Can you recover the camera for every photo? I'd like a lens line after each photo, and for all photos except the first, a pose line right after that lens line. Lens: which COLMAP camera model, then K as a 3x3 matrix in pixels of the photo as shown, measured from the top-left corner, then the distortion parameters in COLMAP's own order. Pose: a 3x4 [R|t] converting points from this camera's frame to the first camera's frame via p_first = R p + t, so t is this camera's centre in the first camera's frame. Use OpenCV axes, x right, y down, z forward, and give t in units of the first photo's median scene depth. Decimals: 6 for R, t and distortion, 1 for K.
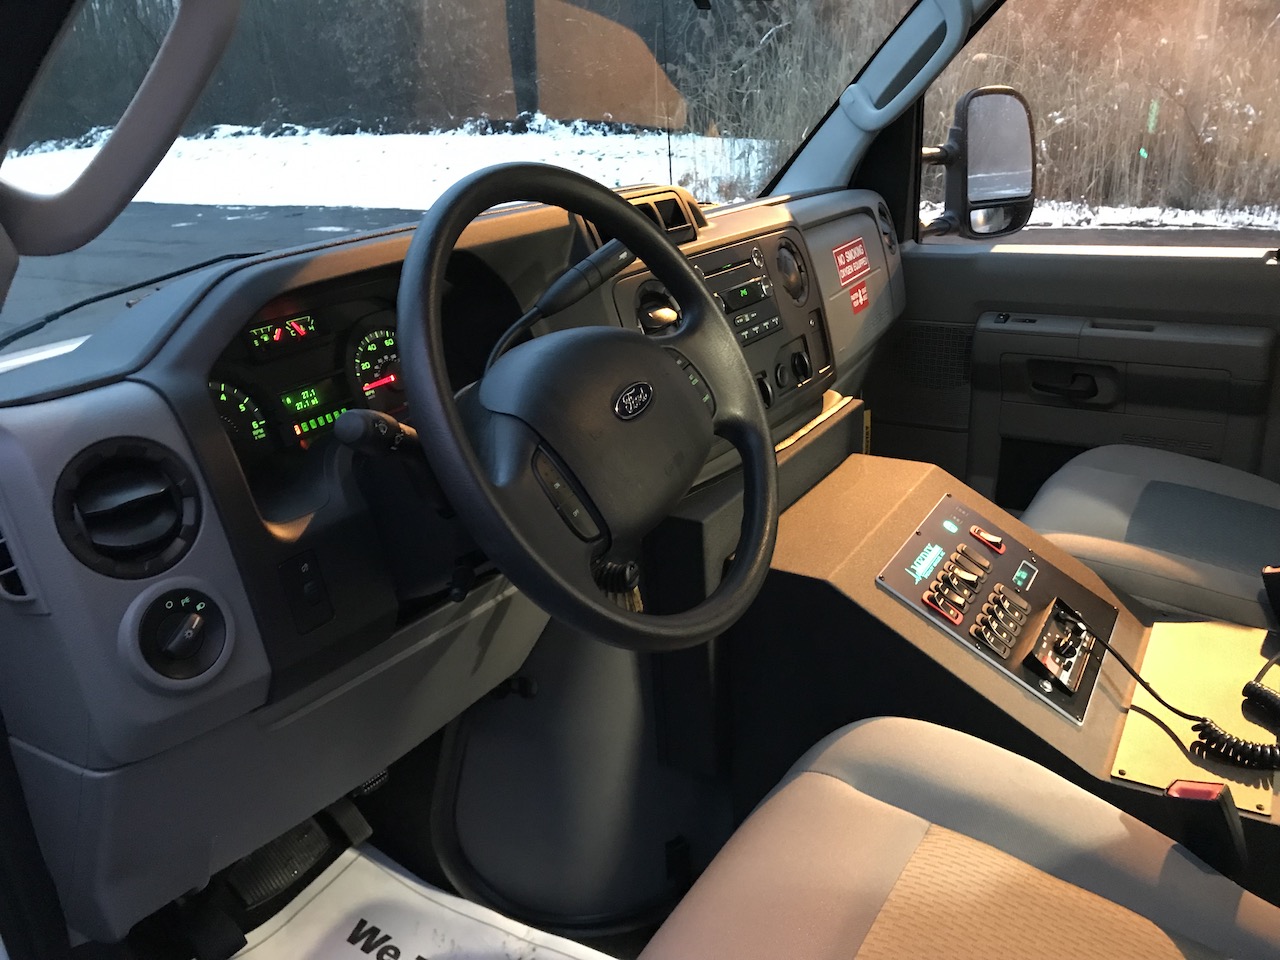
lens RADIAL K [[1044.7, 0, 640.0], [0, 1044.7, 480.0], [0, 0, 1]] dist [0.008040, -0.013231]
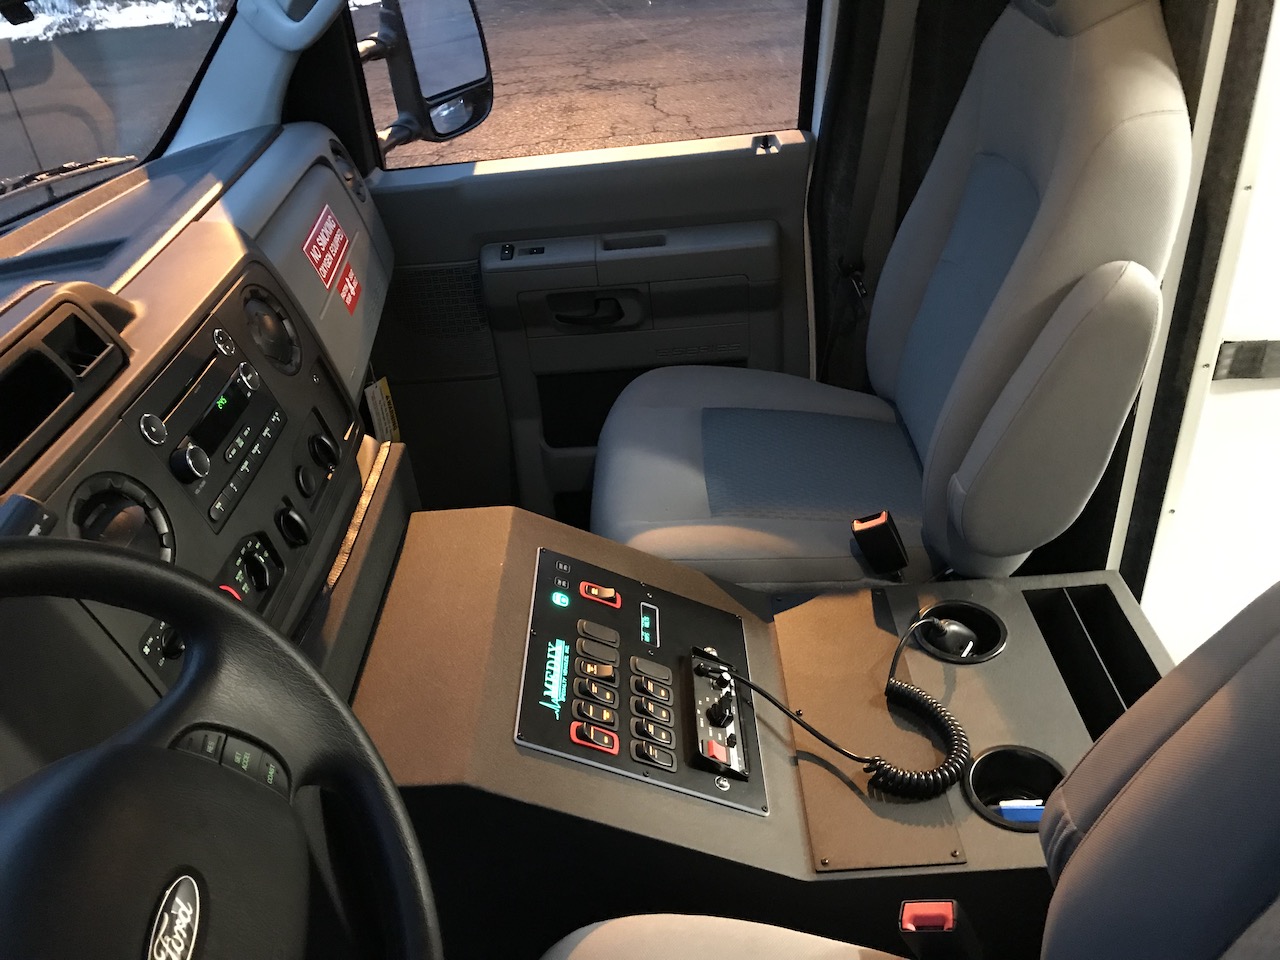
lens RADIAL K [[1044.7, 0, 640.0], [0, 1044.7, 480.0], [0, 0, 1]] dist [0.008040, -0.013231]
pose [[0.855334, -0.312132, 0.413493, 0.024720], [0.222507, 0.942096, 0.250888, -0.189902], [-0.467861, -0.122588, 0.875259, 0.183568]]
